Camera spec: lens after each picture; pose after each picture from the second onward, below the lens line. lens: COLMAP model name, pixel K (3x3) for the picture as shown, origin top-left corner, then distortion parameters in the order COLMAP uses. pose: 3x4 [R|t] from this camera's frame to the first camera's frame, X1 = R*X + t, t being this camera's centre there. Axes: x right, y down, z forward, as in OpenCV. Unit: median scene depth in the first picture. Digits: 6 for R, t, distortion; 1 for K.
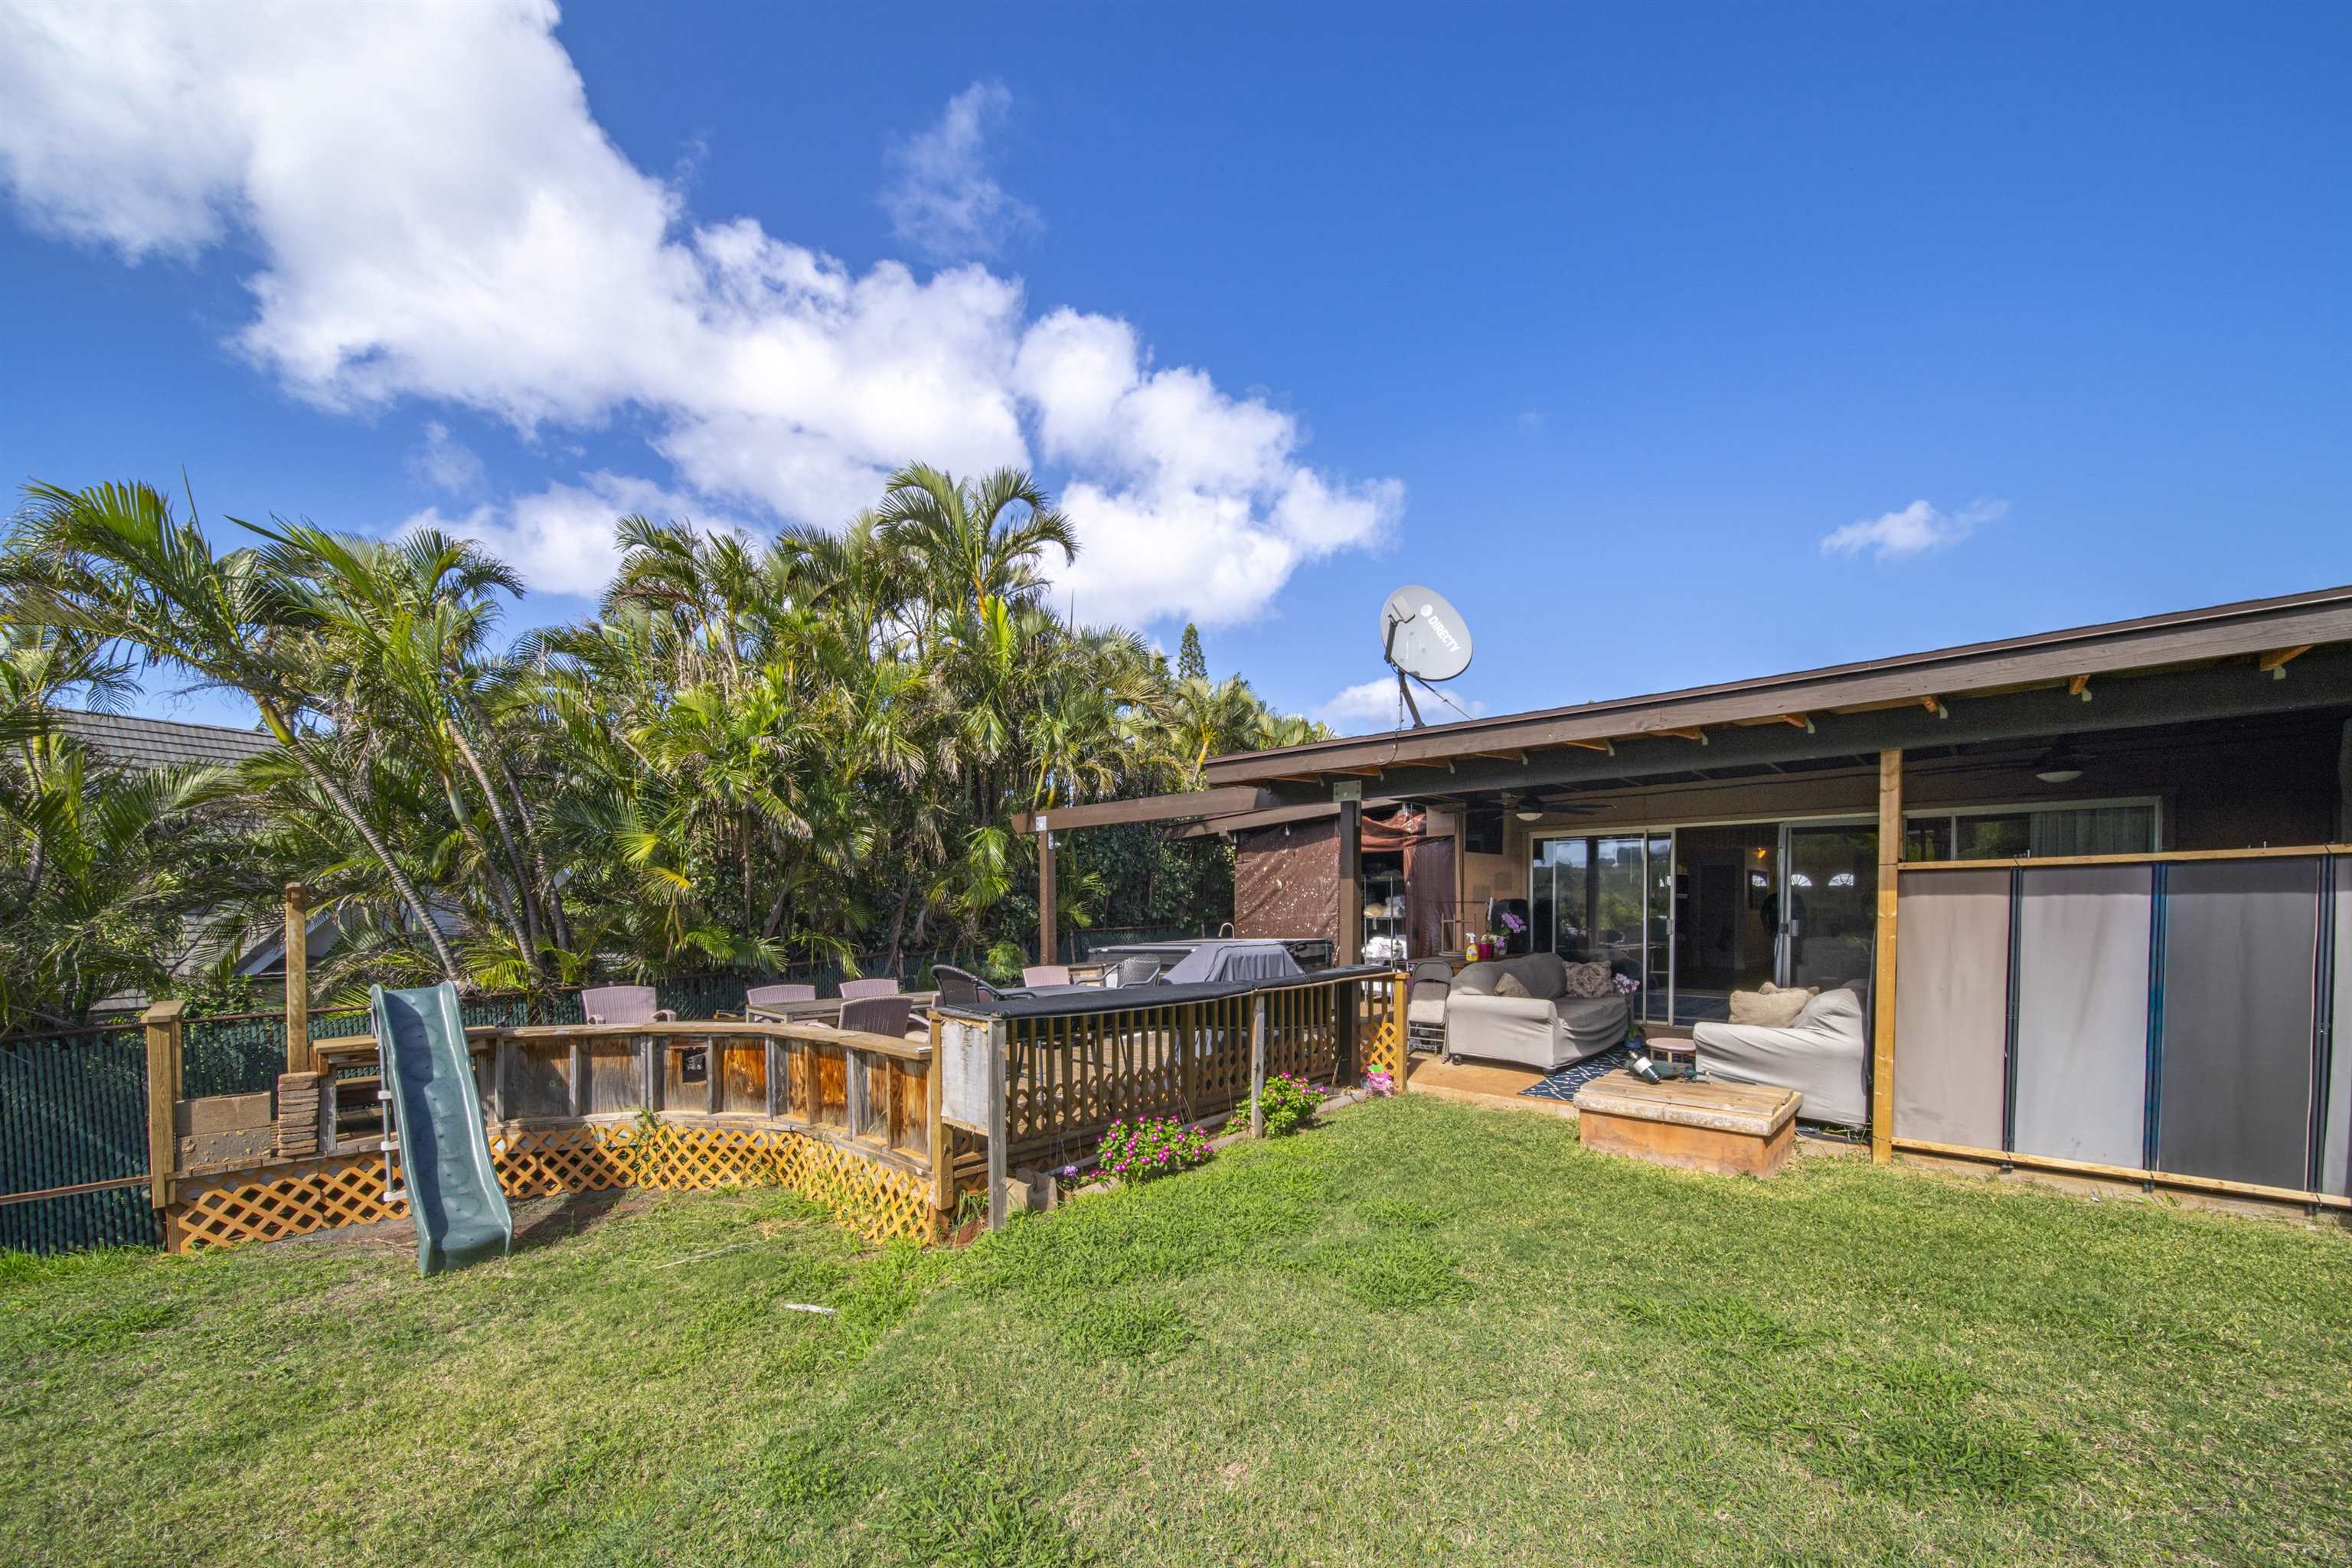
lens RADIAL K [[836.8, 0, 1121.9], [0, 836.8, 928.8], [0, 0, 1]] dist [-0.007429, -0.000847]
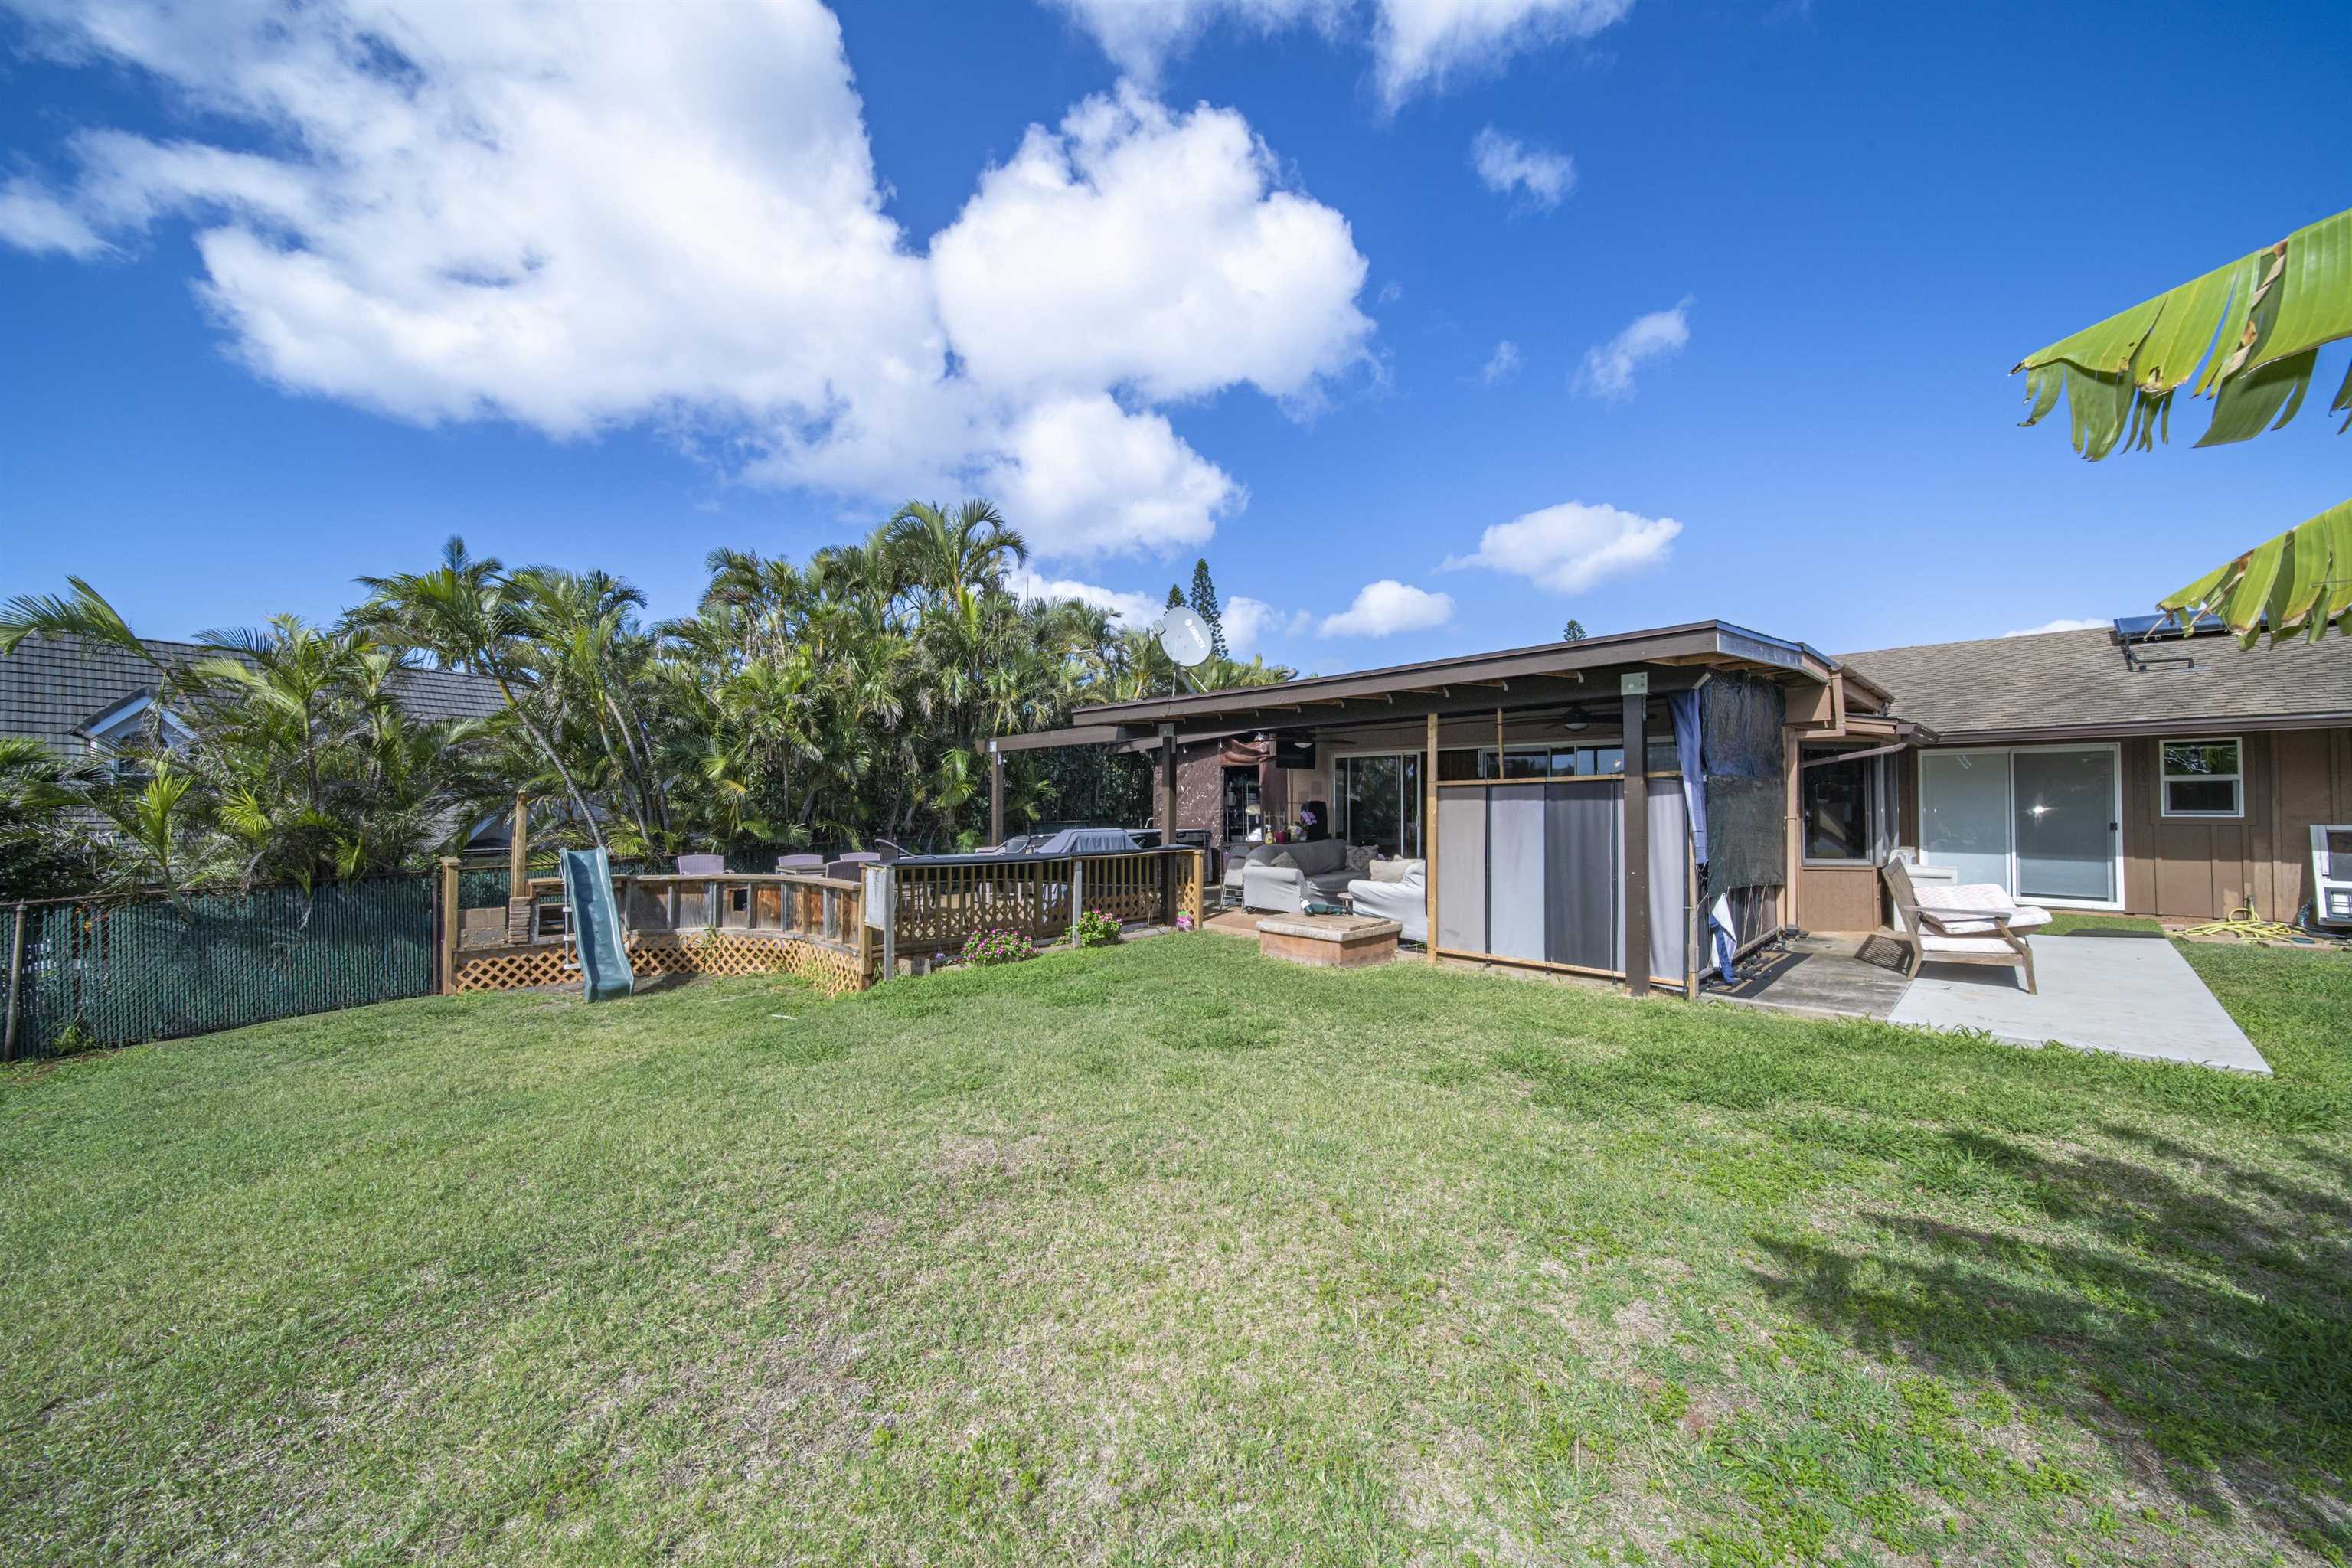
lens RADIAL K [[836.8, 0, 1158.6], [0, 836.8, 792.6], [0, 0, 1]] dist [-0.007429, -0.000847]
pose [[0.997849, 0.003390, -0.065464, 0.406135], [-0.006073, 0.999148, -0.040825, 0.013026], [0.065270, 0.041135, 0.997019, -0.581498]]
